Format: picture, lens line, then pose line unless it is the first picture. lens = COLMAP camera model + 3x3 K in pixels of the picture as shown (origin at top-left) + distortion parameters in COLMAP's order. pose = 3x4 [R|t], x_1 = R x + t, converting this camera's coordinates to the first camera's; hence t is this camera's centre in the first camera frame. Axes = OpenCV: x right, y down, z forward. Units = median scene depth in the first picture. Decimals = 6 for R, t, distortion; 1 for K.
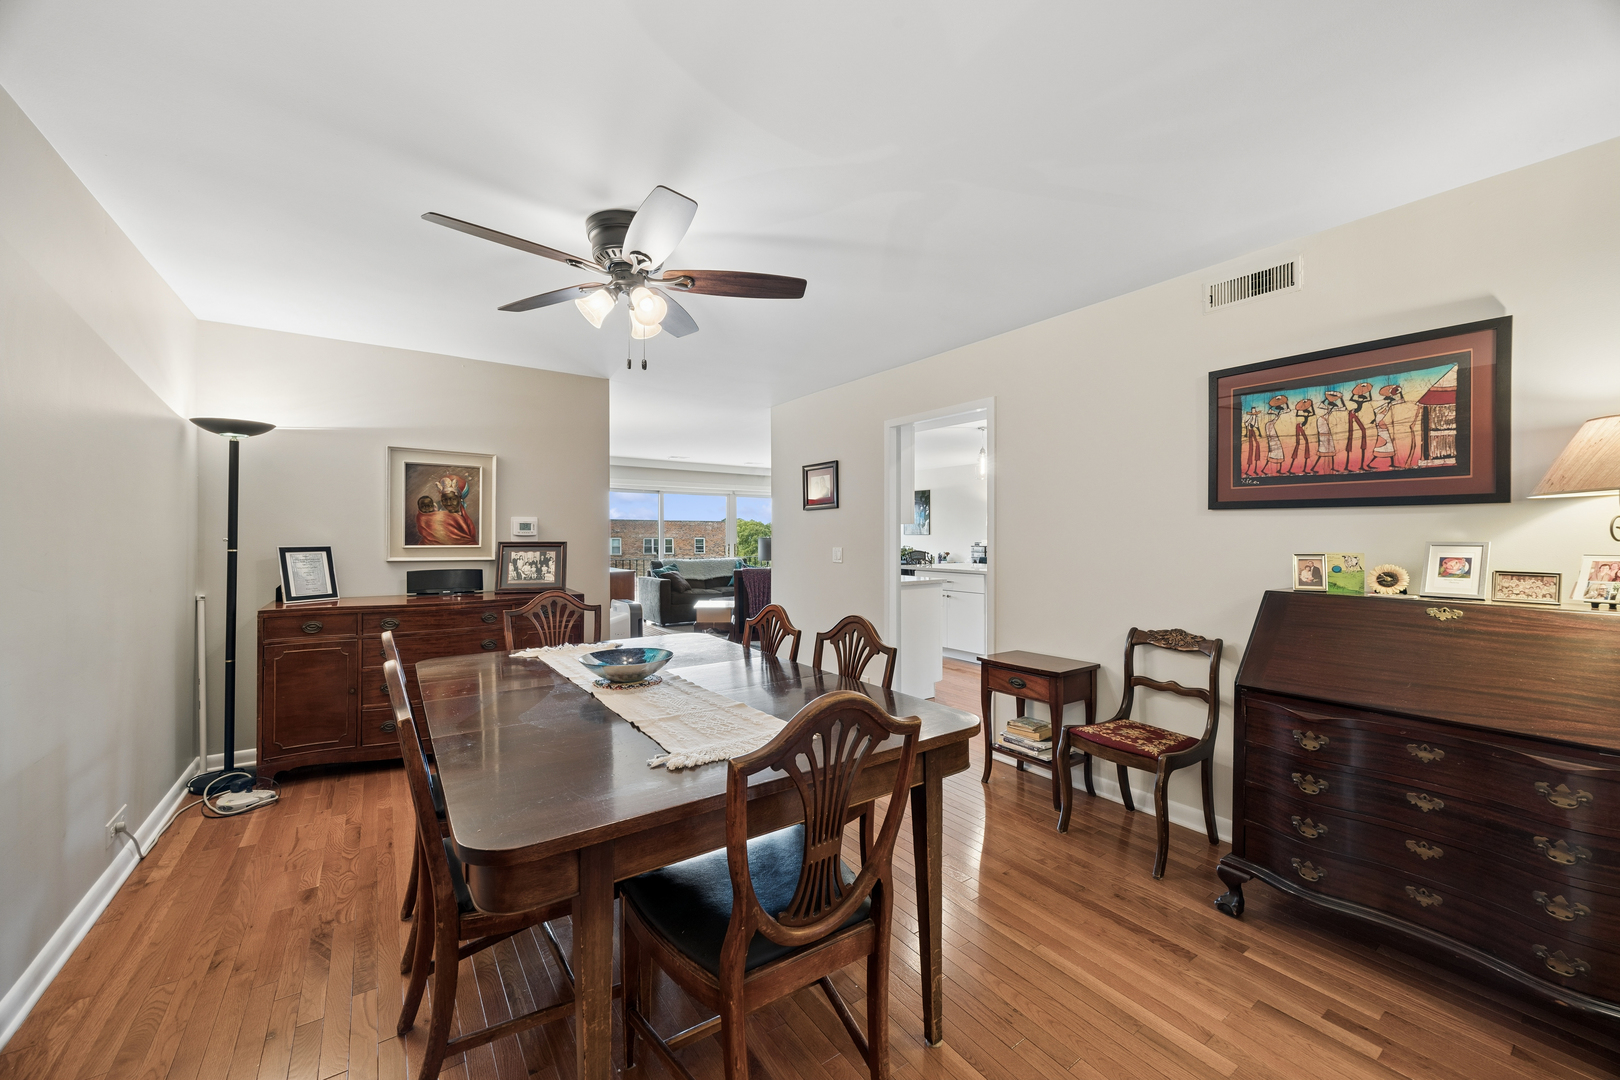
lens RADIAL K [[622.3, 0, 804.1], [0, 622.3, 537.8], [0, 0, 1]] dist [-0.001197, -0.000060]
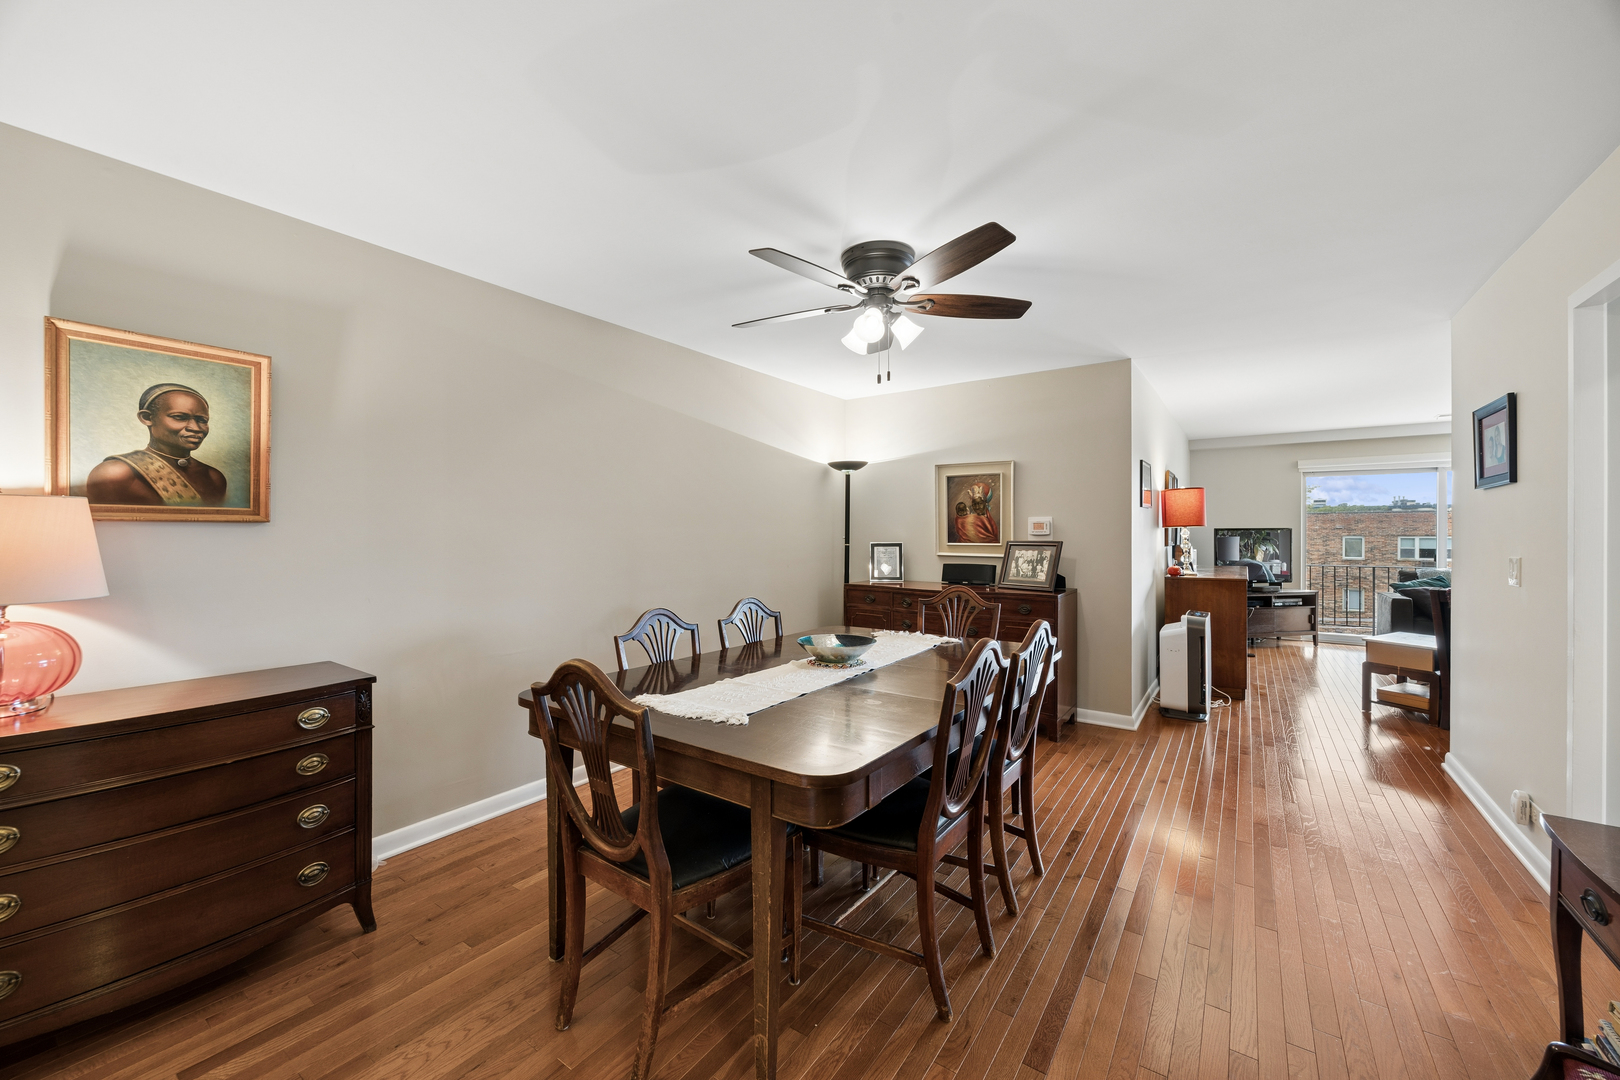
lens RADIAL K [[622.3, 0, 804.4], [0, 622.3, 534.4], [0, 0, 1]] dist [-0.001197, -0.000060]
pose [[0.341895, -0.001459, -0.939737, 0.418126], [-0.002882, 0.999992, -0.002601, -0.000625], [0.939734, 0.003598, 0.341889, 0.297383]]
